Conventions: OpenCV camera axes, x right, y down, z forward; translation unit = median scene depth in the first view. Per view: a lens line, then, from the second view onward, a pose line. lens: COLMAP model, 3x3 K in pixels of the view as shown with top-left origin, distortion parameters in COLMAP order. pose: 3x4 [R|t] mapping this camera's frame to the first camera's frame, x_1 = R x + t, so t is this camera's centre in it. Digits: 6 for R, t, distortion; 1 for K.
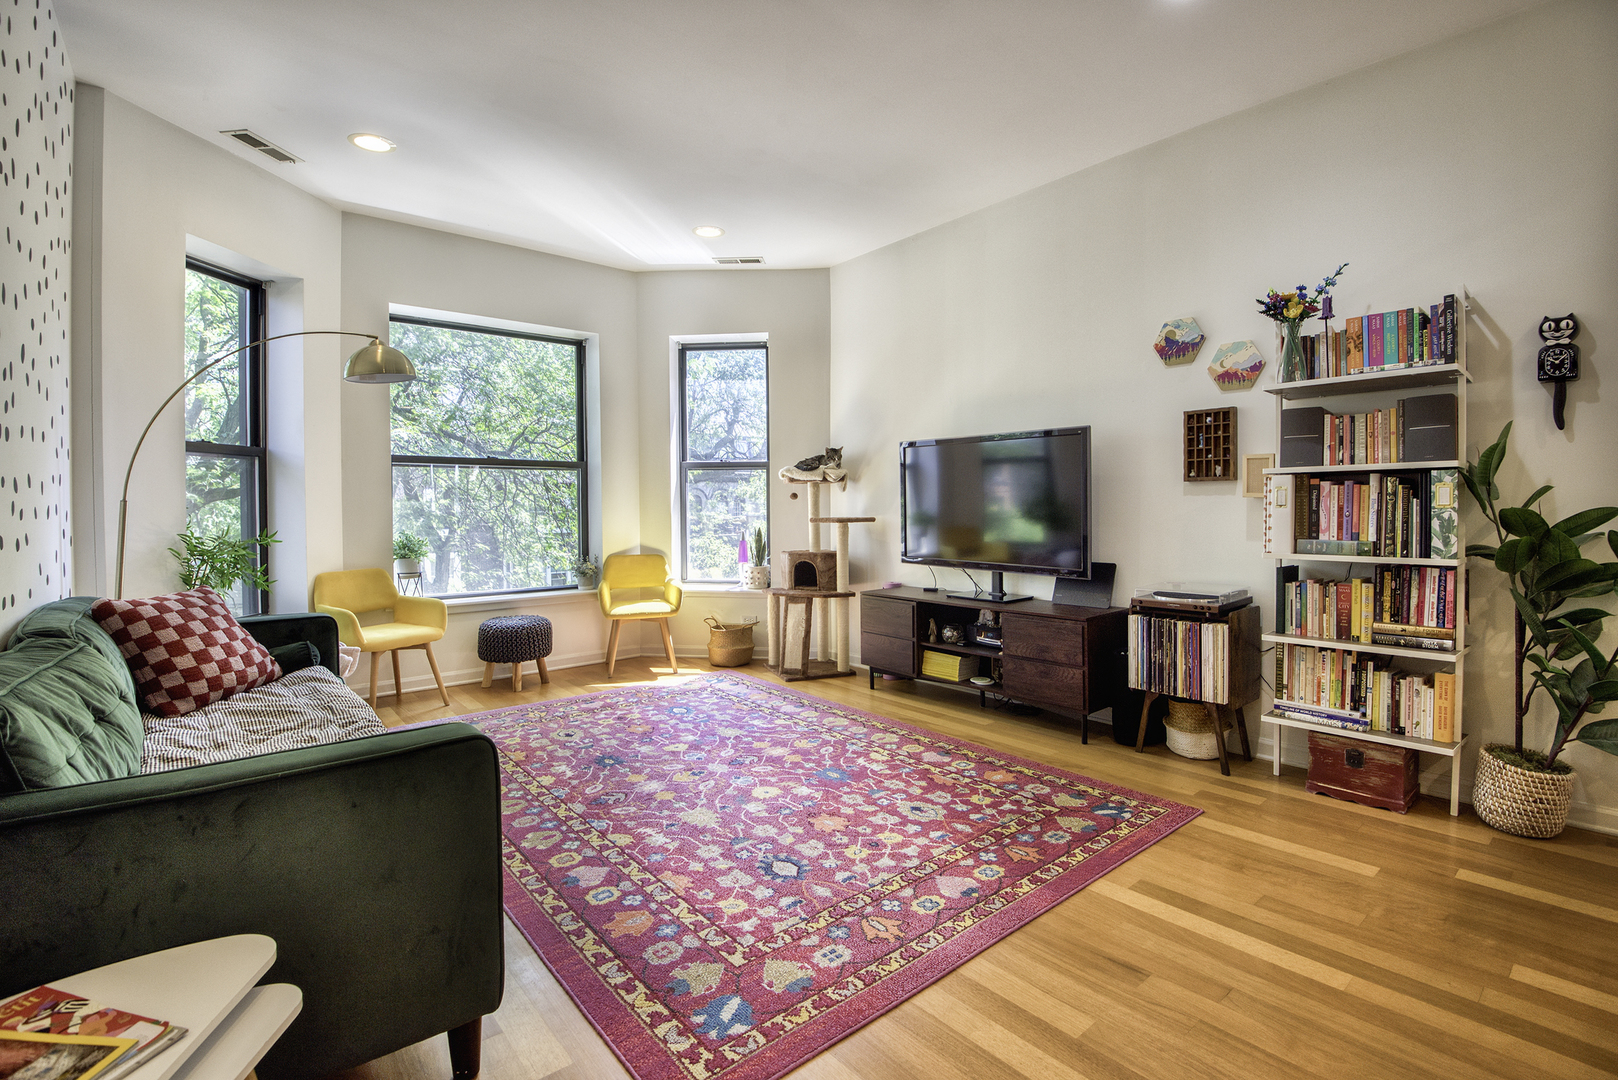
lens RADIAL K [[743.5, 0, 815.0], [0, 743.5, 519.5], [0, 0, 1]] dist [-0.002814, -0.023363]
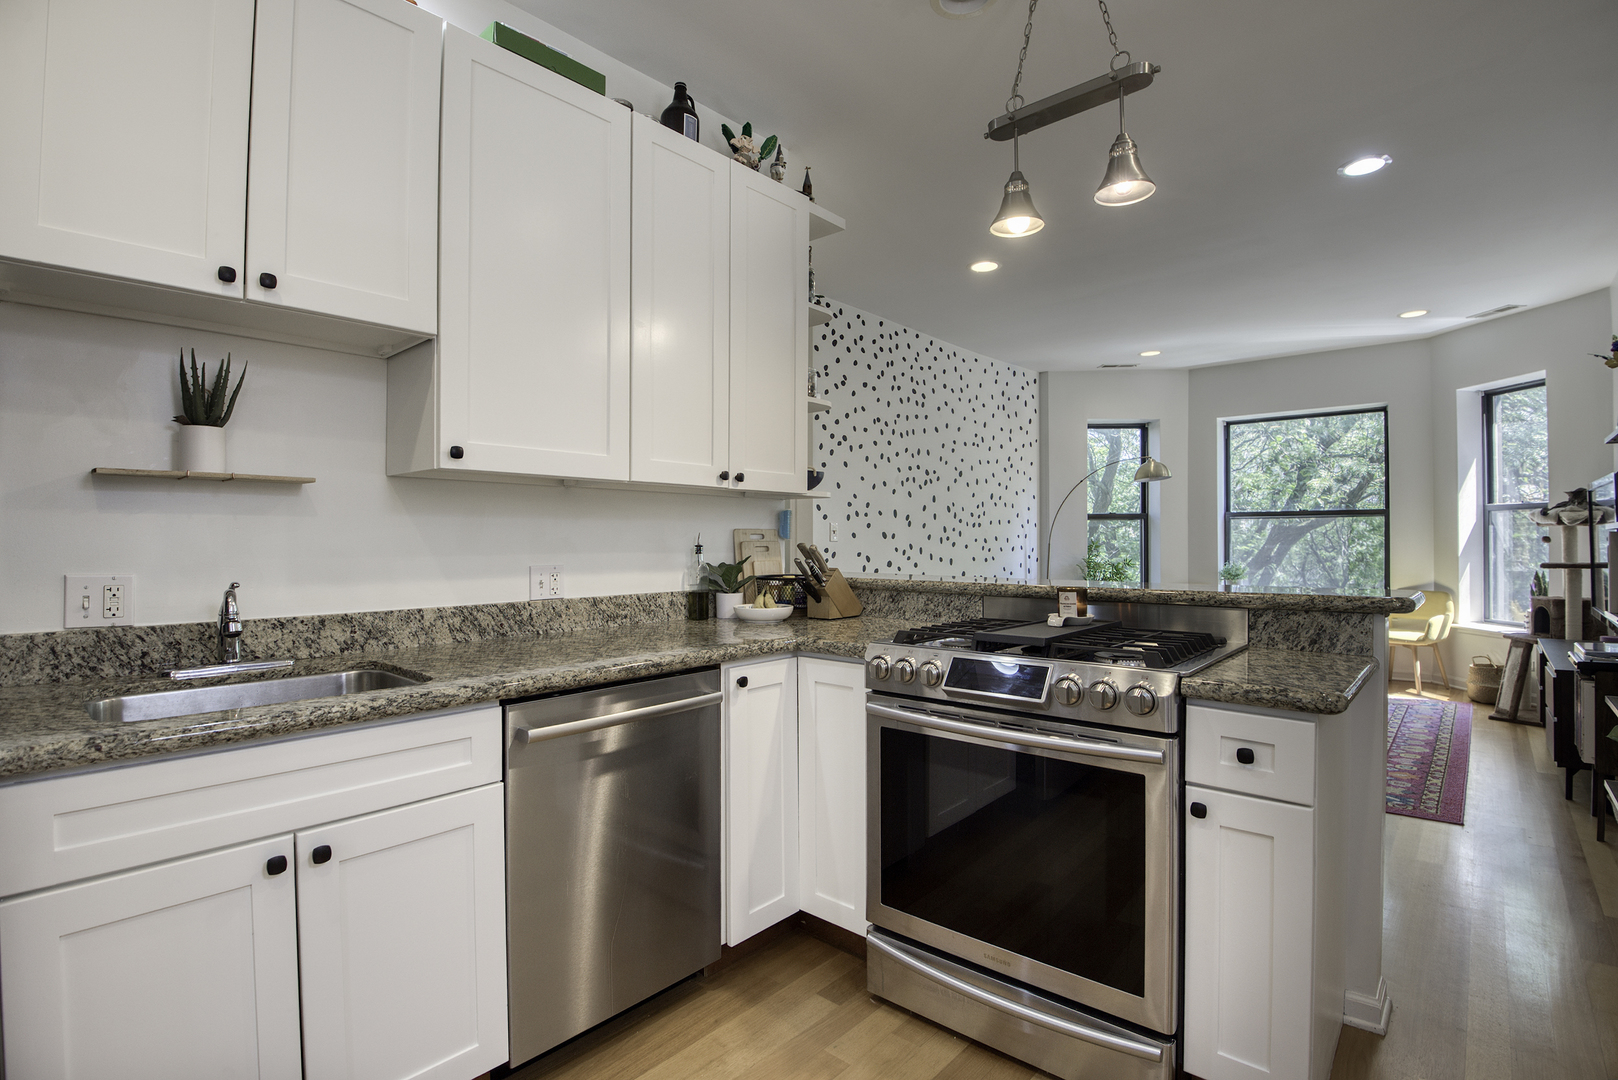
lens RADIAL K [[792.0, 0, 797.7], [0, 792.0, 535.2], [0, 0, 1]] dist [0.002966, -0.027658]
pose [[0.139103, 0.001438, -0.990277, 1.427119], [-0.014575, 0.999894, -0.000596, -0.038198], [0.990171, 0.014516, 0.139109, -0.185489]]
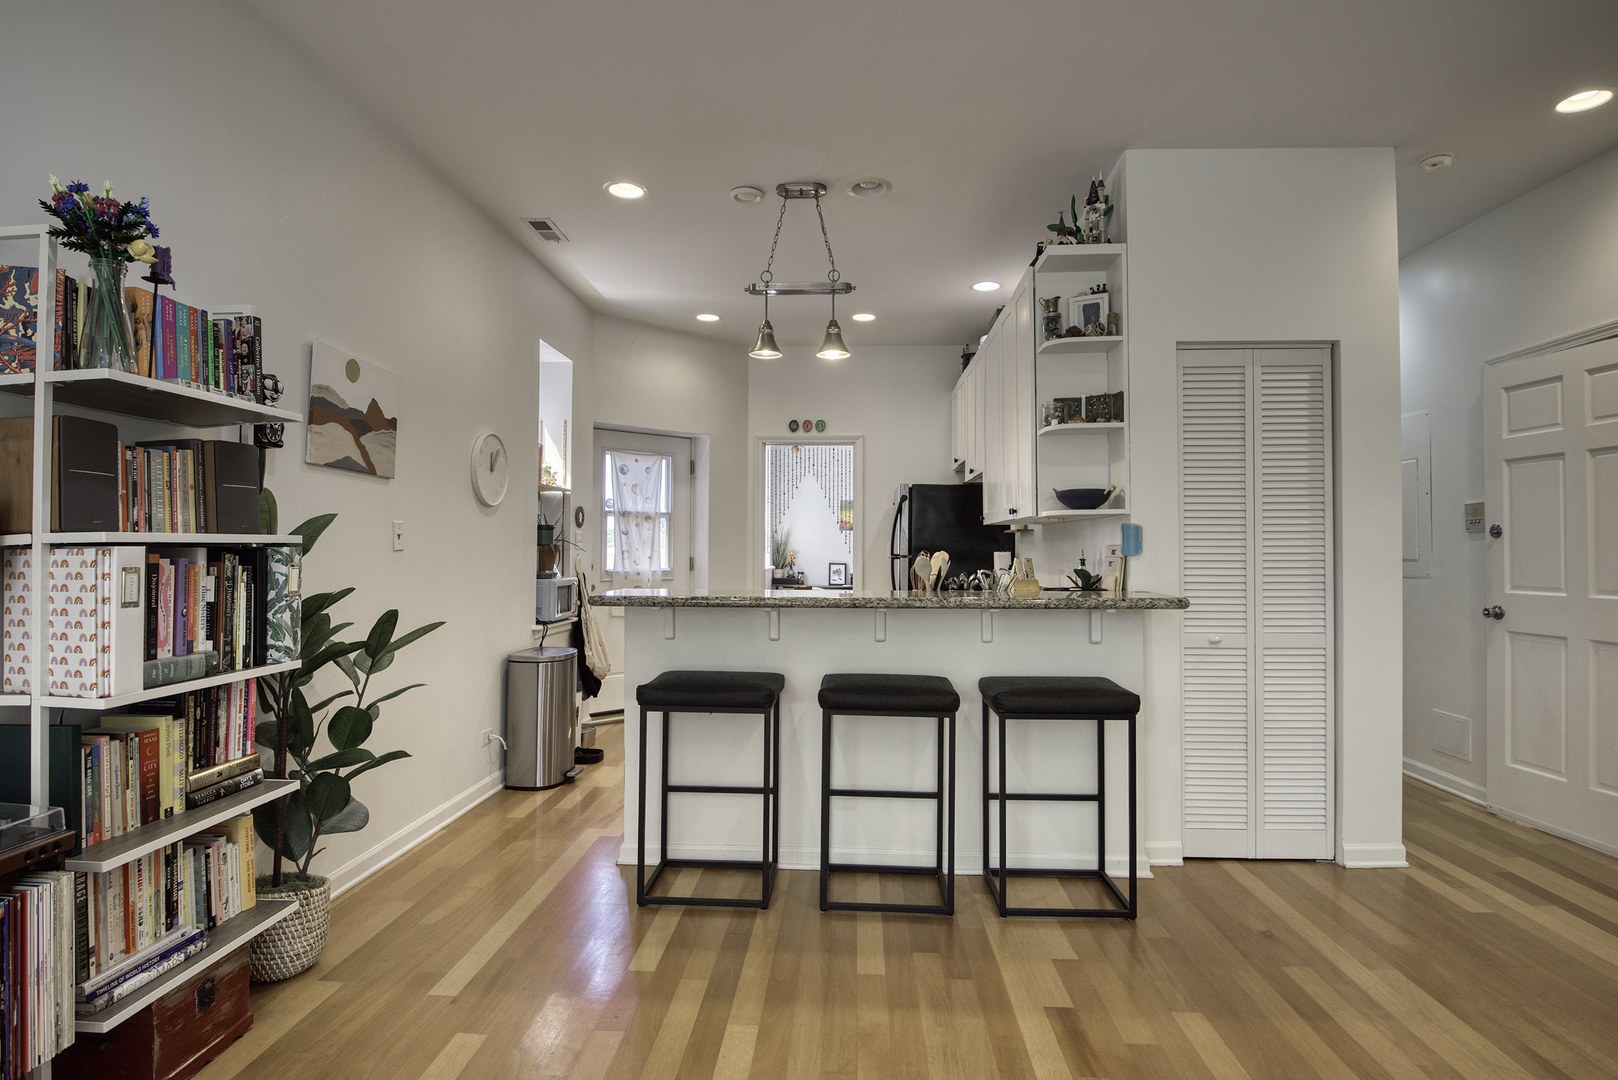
lens RADIAL K [[826.2, 0, 810.5], [0, 826.2, 535.0], [0, 0, 1]] dist [0.000859, -0.022604]
pose [[-0.725721, 0.018203, 0.687748, -0.125958], [0.013867, 0.999834, -0.011830, -0.052415], [-0.687849, 0.000952, -0.725853, 1.050078]]
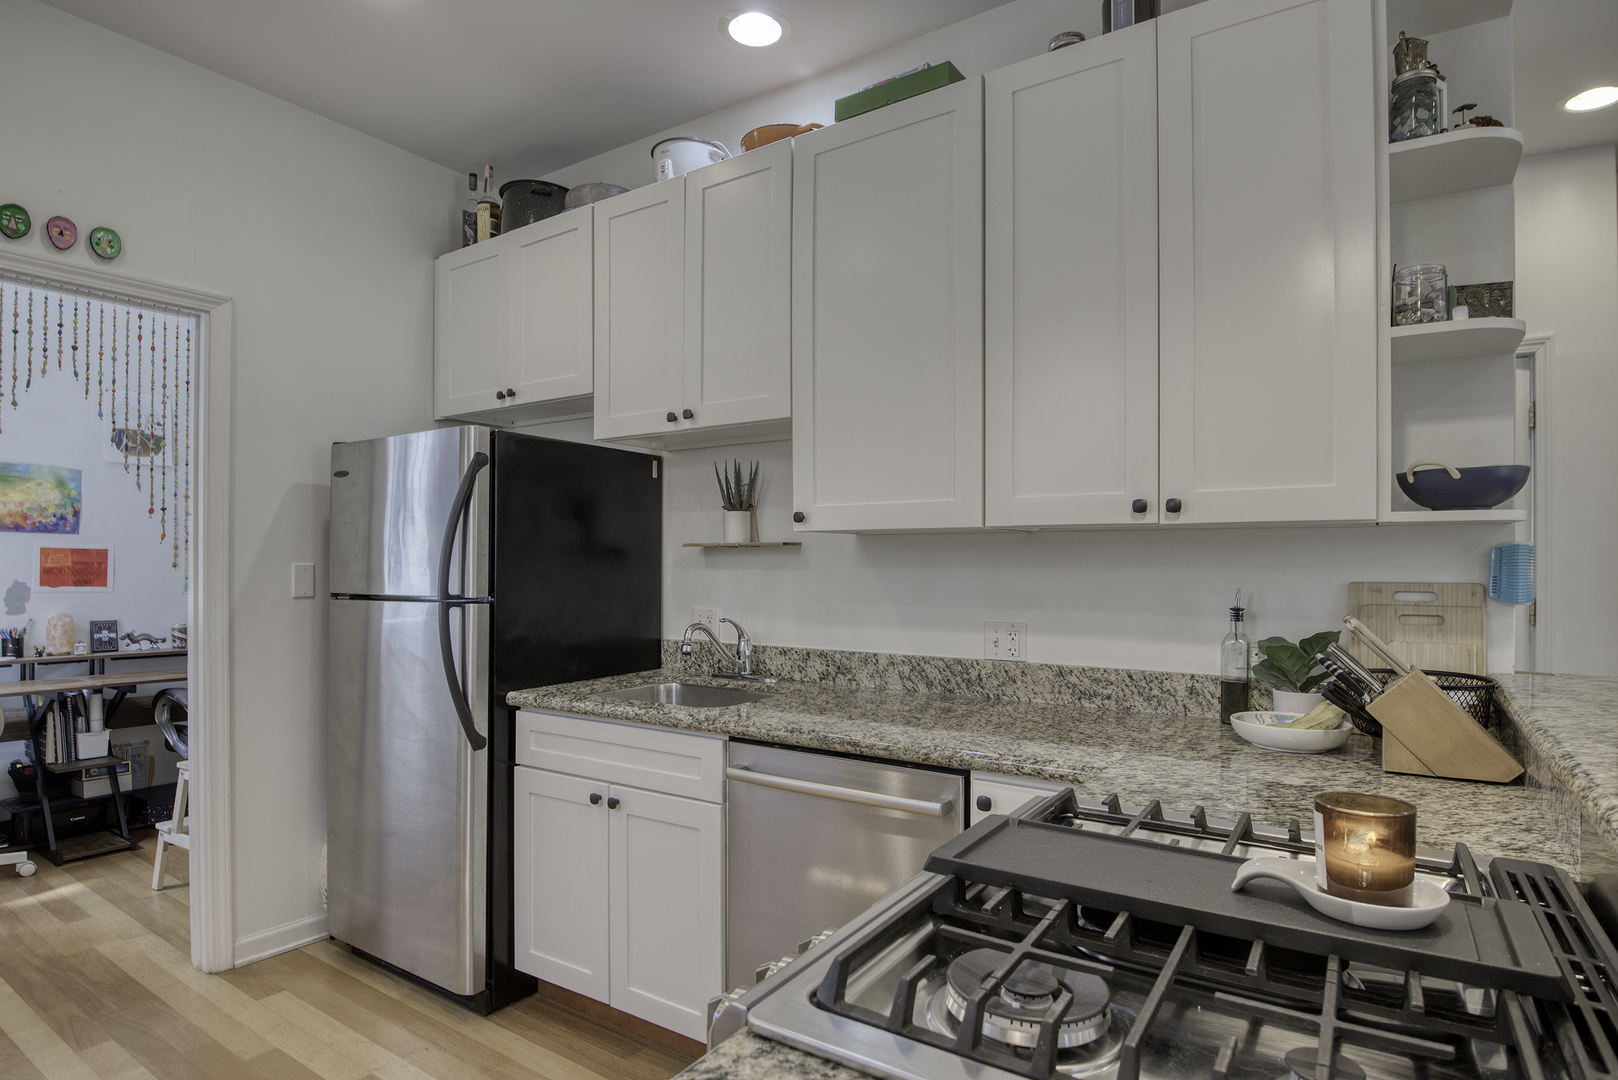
lens RADIAL K [[855.9, 0, 803.2], [0, 855.9, 553.5], [0, 0, 1]] dist [0.000941, -0.021050]
pose [[-0.963633, 0.002822, -0.267216, 0.956789], [0.001259, 0.999981, 0.006021, -0.072393], [0.267228, 0.005466, -0.963618, 0.391366]]
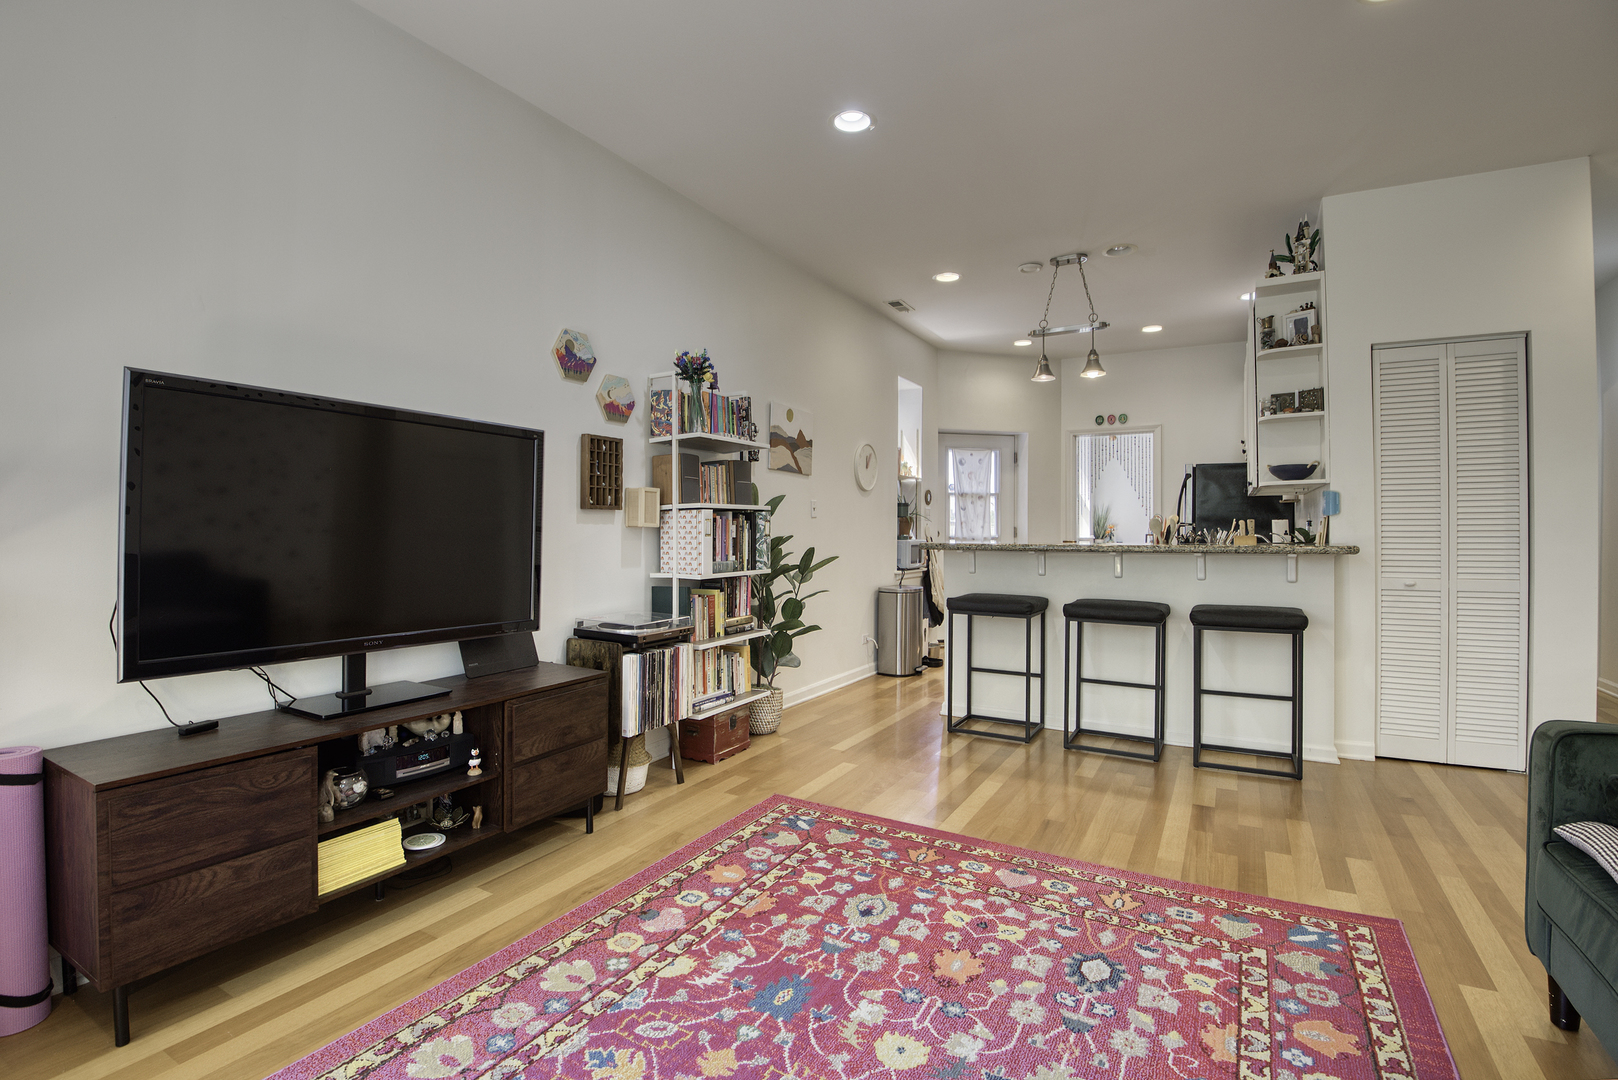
lens RADIAL K [[743.5, 0, 815.0], [0, 743.5, 519.5], [0, 0, 1]] dist [-0.002814, -0.023363]
pose [[-0.346718, 0.020637, 0.937742, -0.551311], [0.016856, 0.999734, -0.015769, -0.020495], [-0.937818, 0.010339, -0.346973, 1.211863]]
